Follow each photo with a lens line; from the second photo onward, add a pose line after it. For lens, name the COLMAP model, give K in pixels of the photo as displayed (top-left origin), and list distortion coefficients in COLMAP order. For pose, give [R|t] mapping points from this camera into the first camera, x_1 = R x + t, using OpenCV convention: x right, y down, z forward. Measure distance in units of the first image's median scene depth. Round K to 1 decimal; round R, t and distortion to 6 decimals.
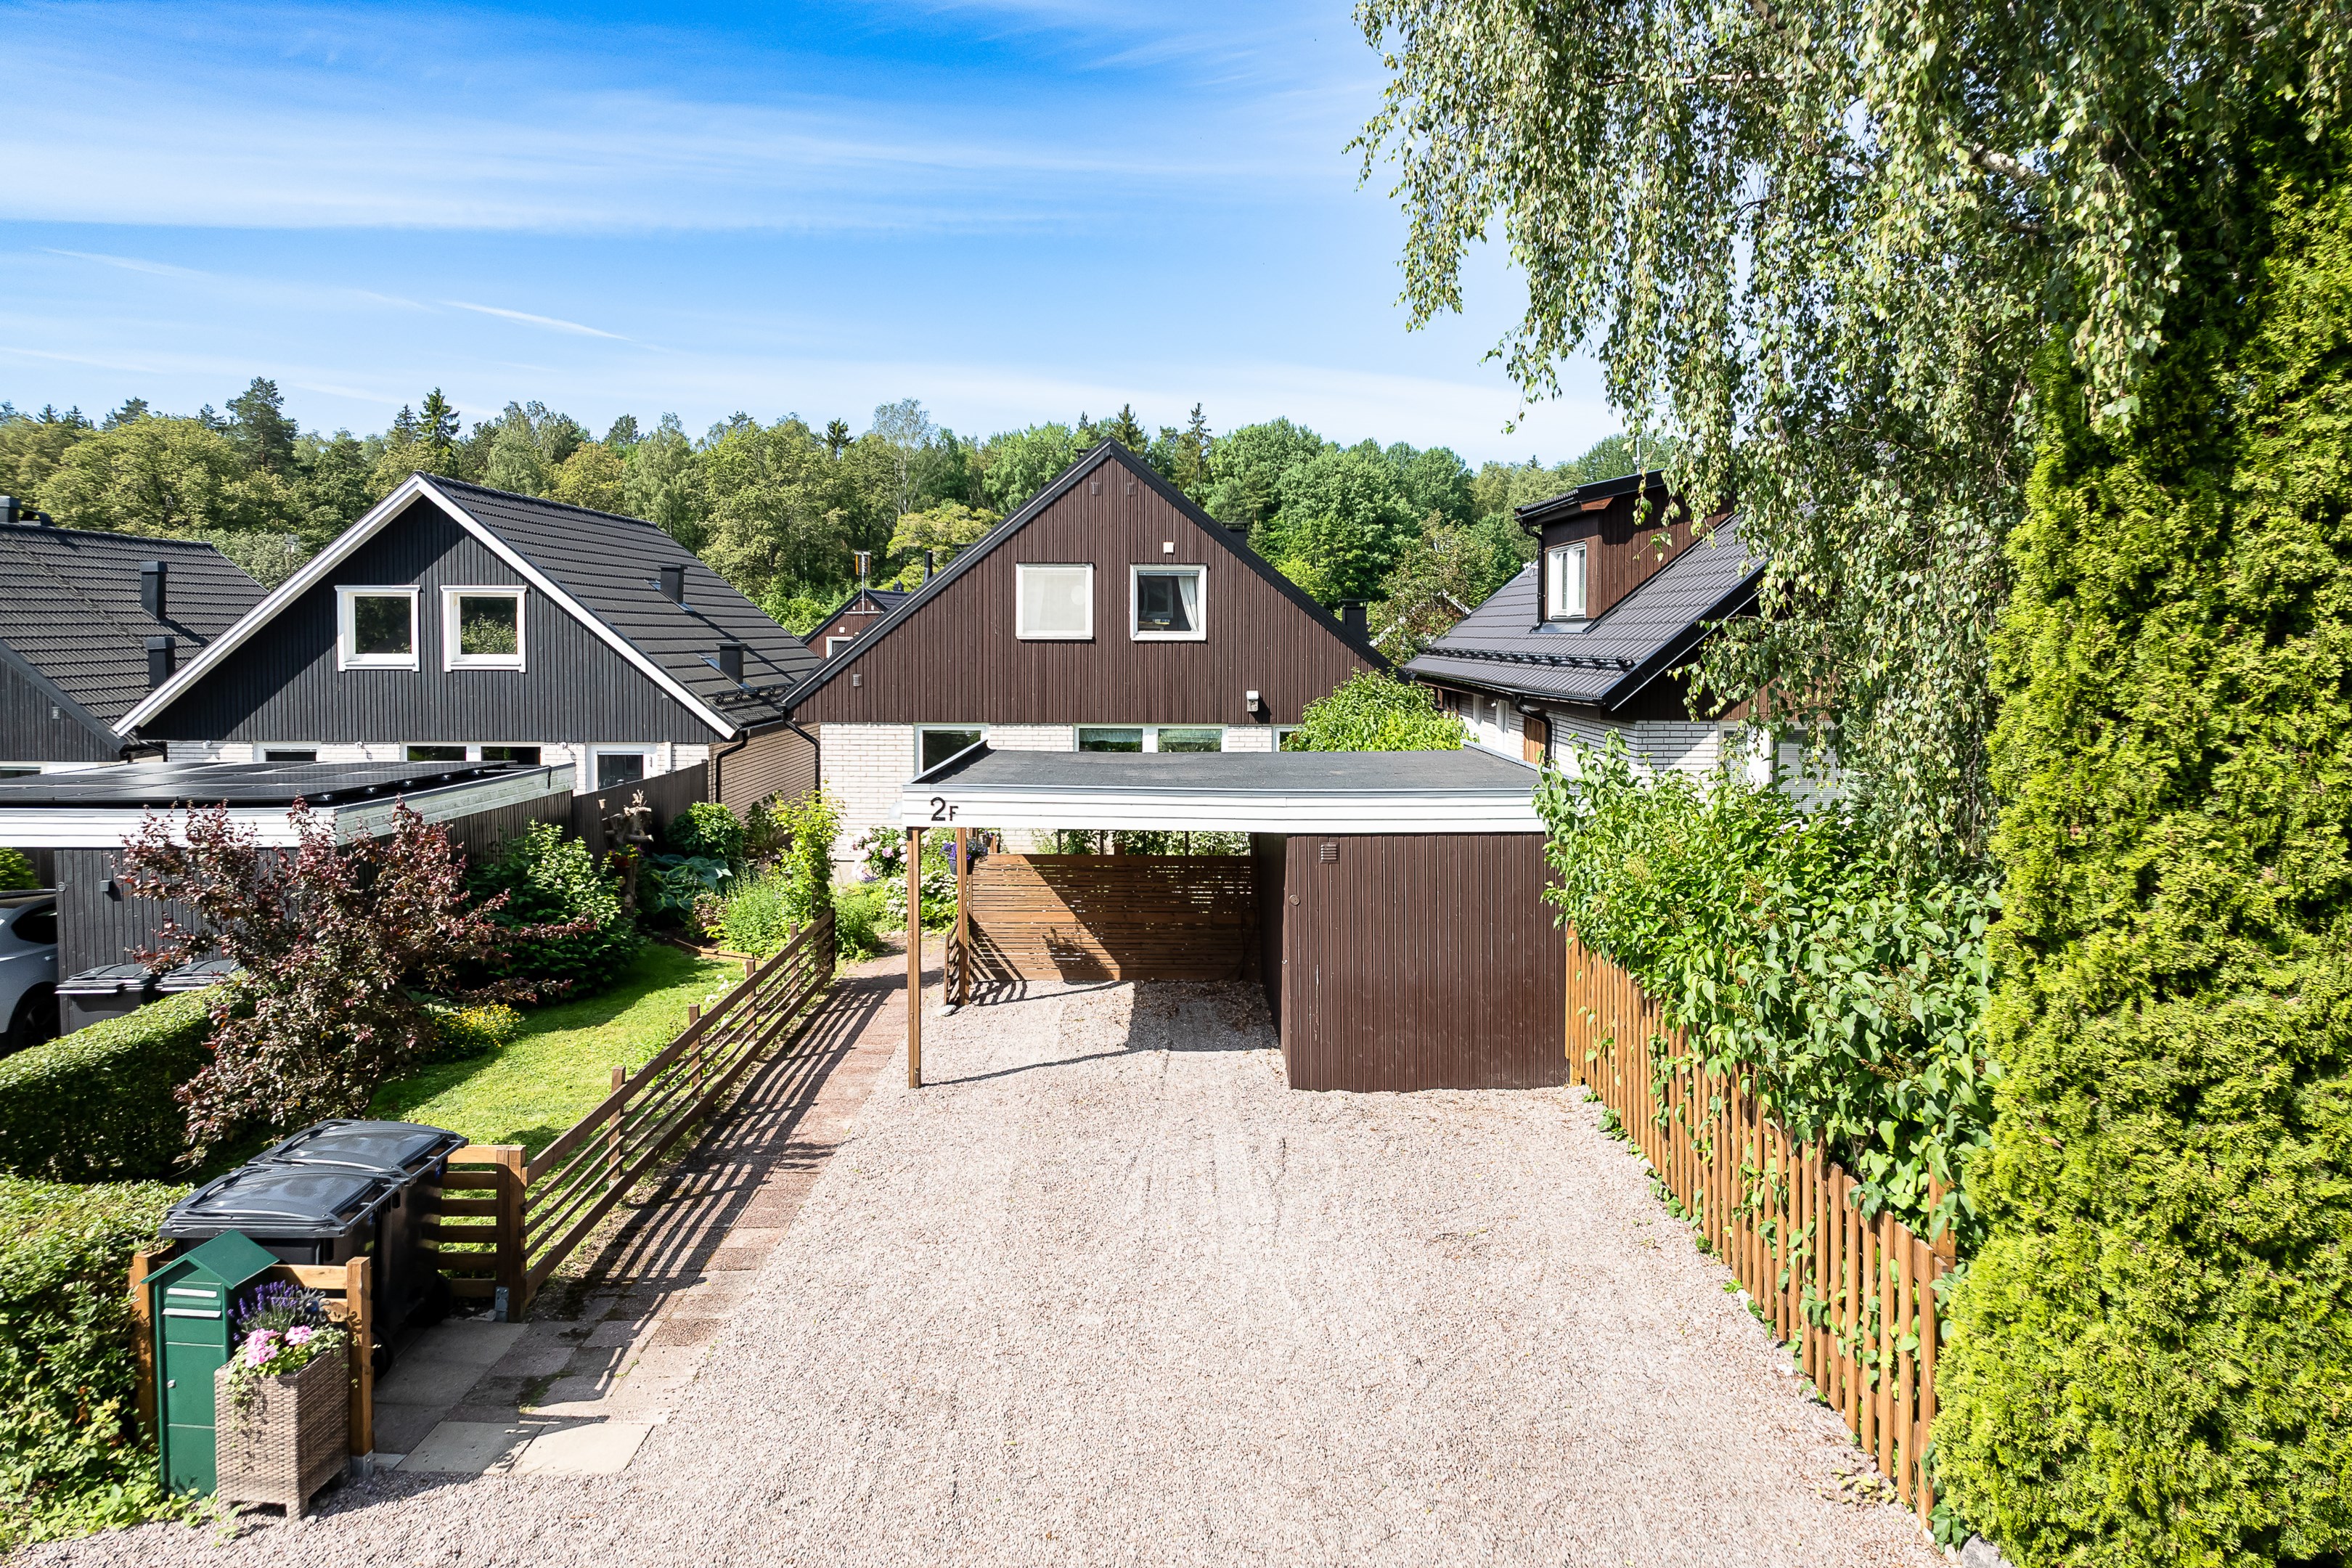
lens RADIAL K [[1620.2, 0, 1181.7], [0, 1620.2, 624.7], [0, 0, 1]] dist [-0.038092, -0.000578]
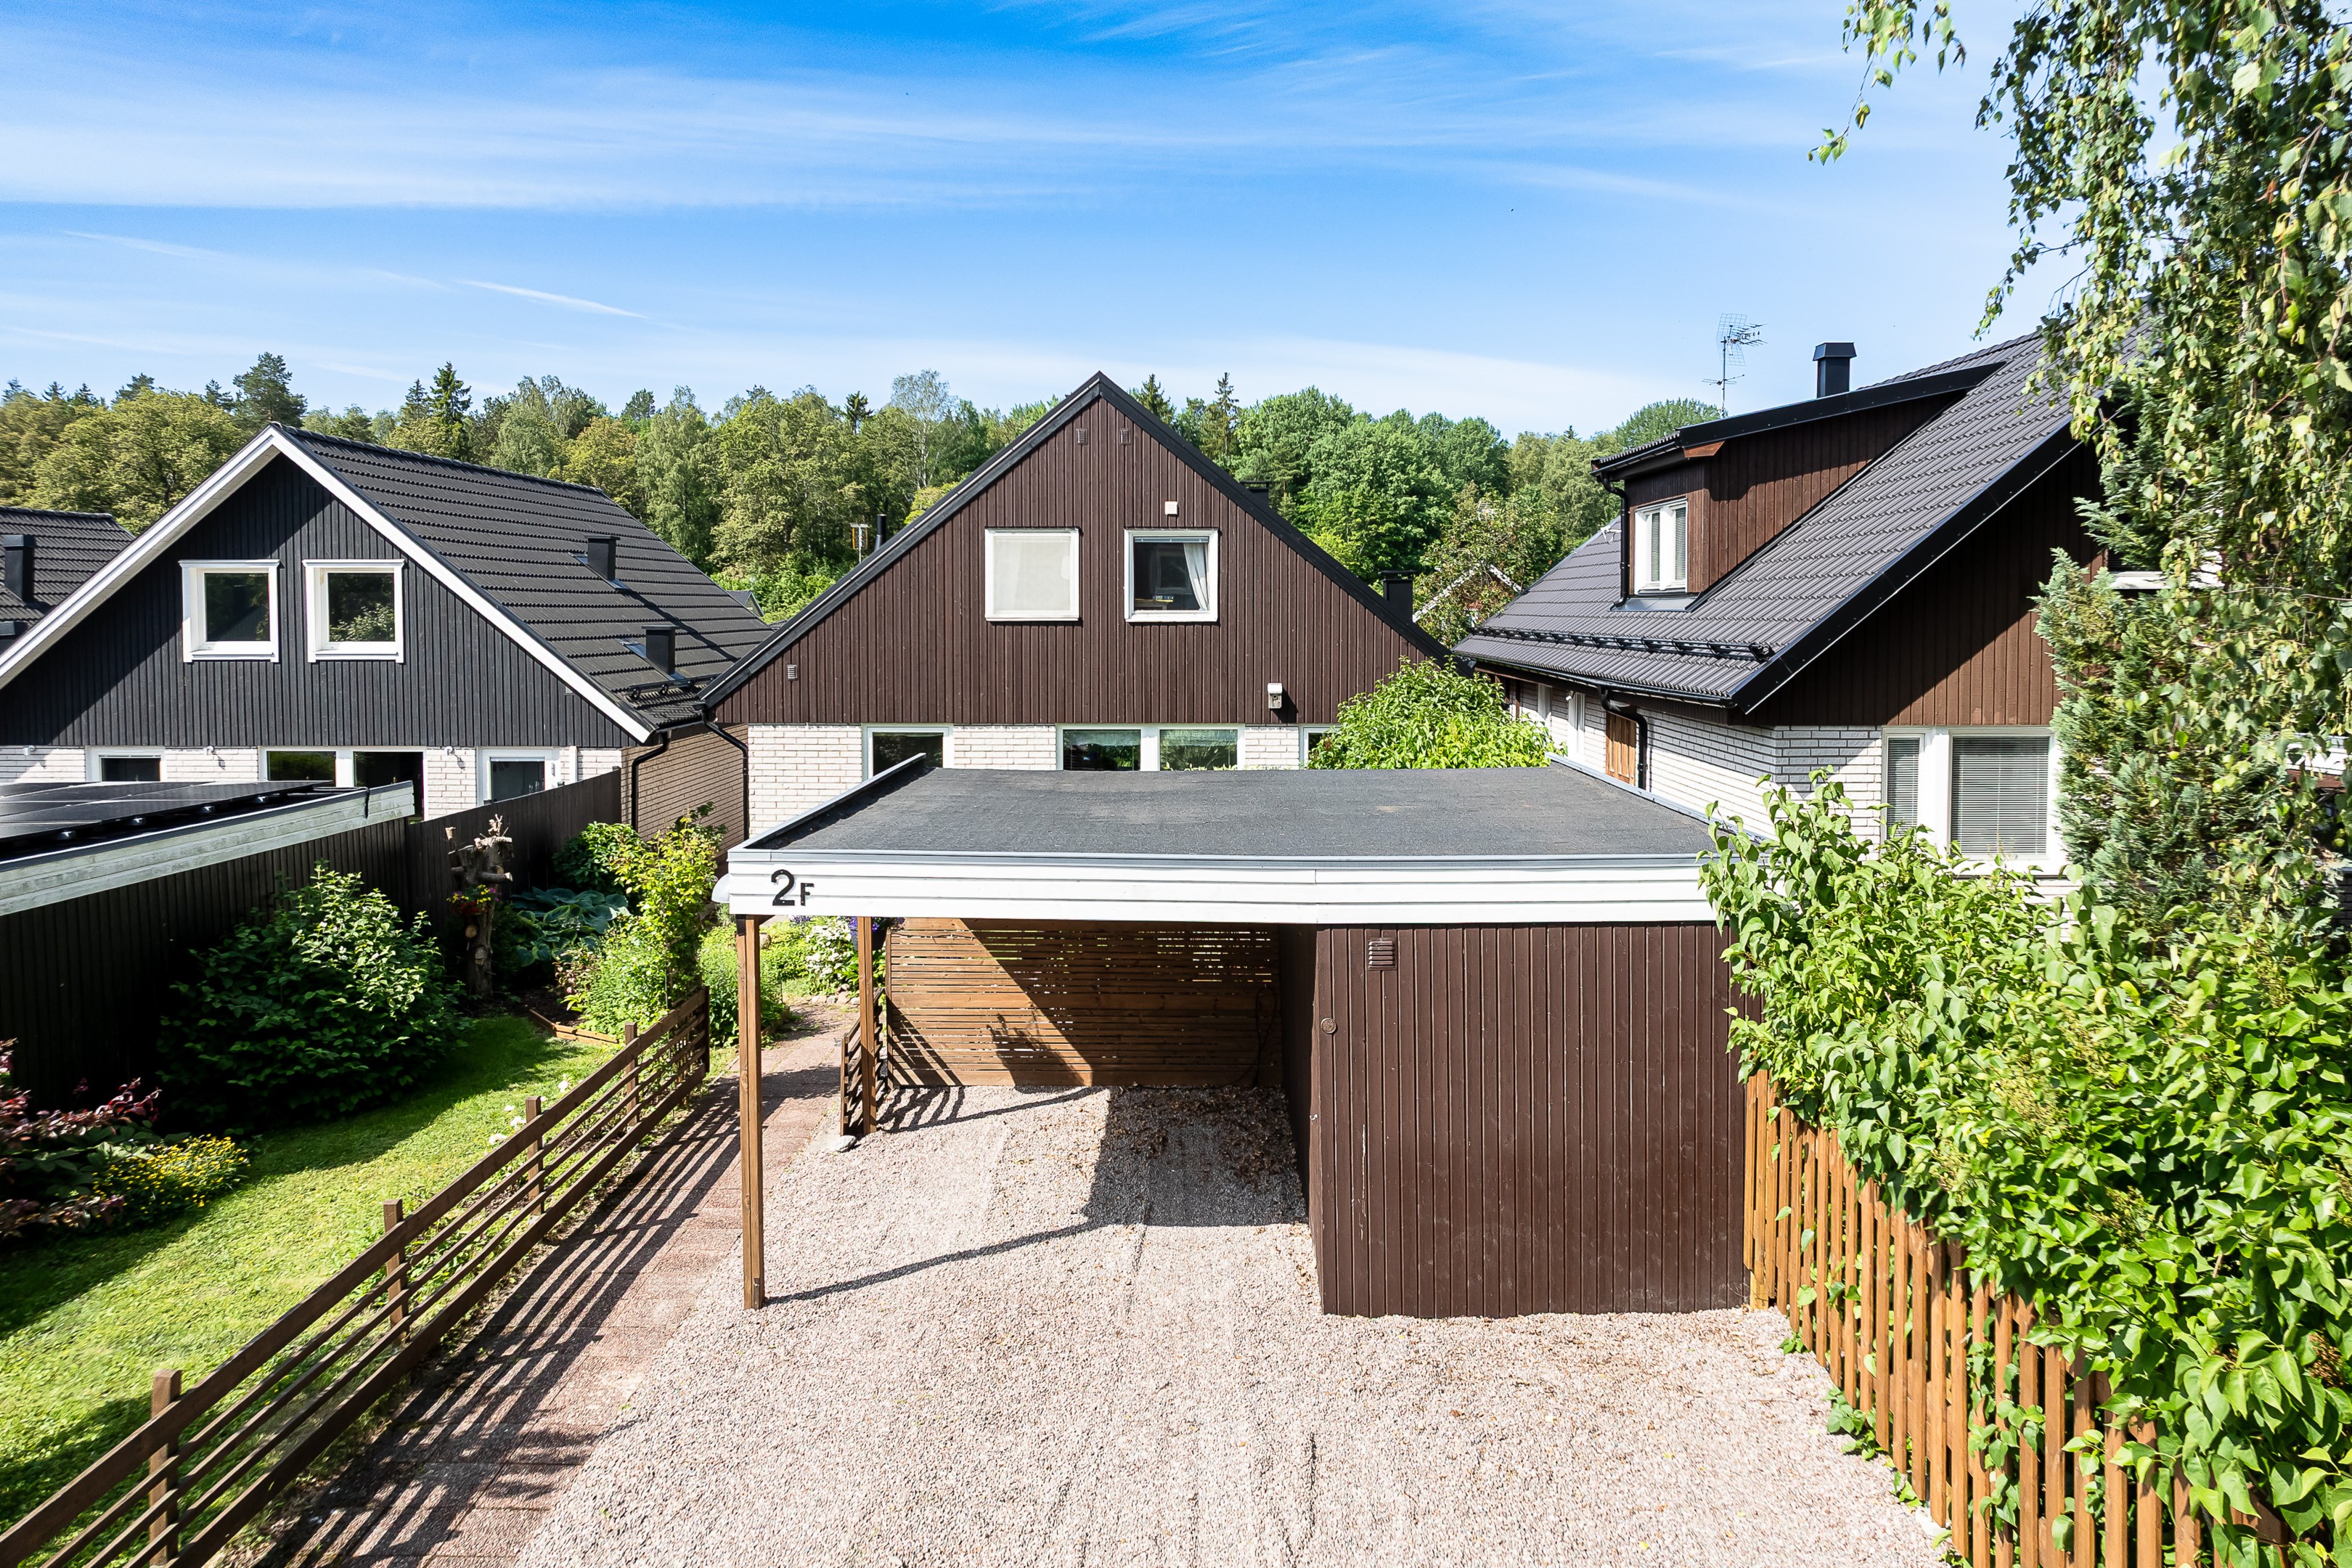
lens RADIAL K [[1620.2, 0, 1181.7], [0, 1620.2, 624.7], [0, 0, 1]] dist [-0.038092, -0.000578]
pose [[0.999814, -0.003946, -0.018896, 0.011949], [0.004225, 0.999882, 0.014746, -0.000827], [0.018835, -0.014823, 0.999713, 0.178961]]
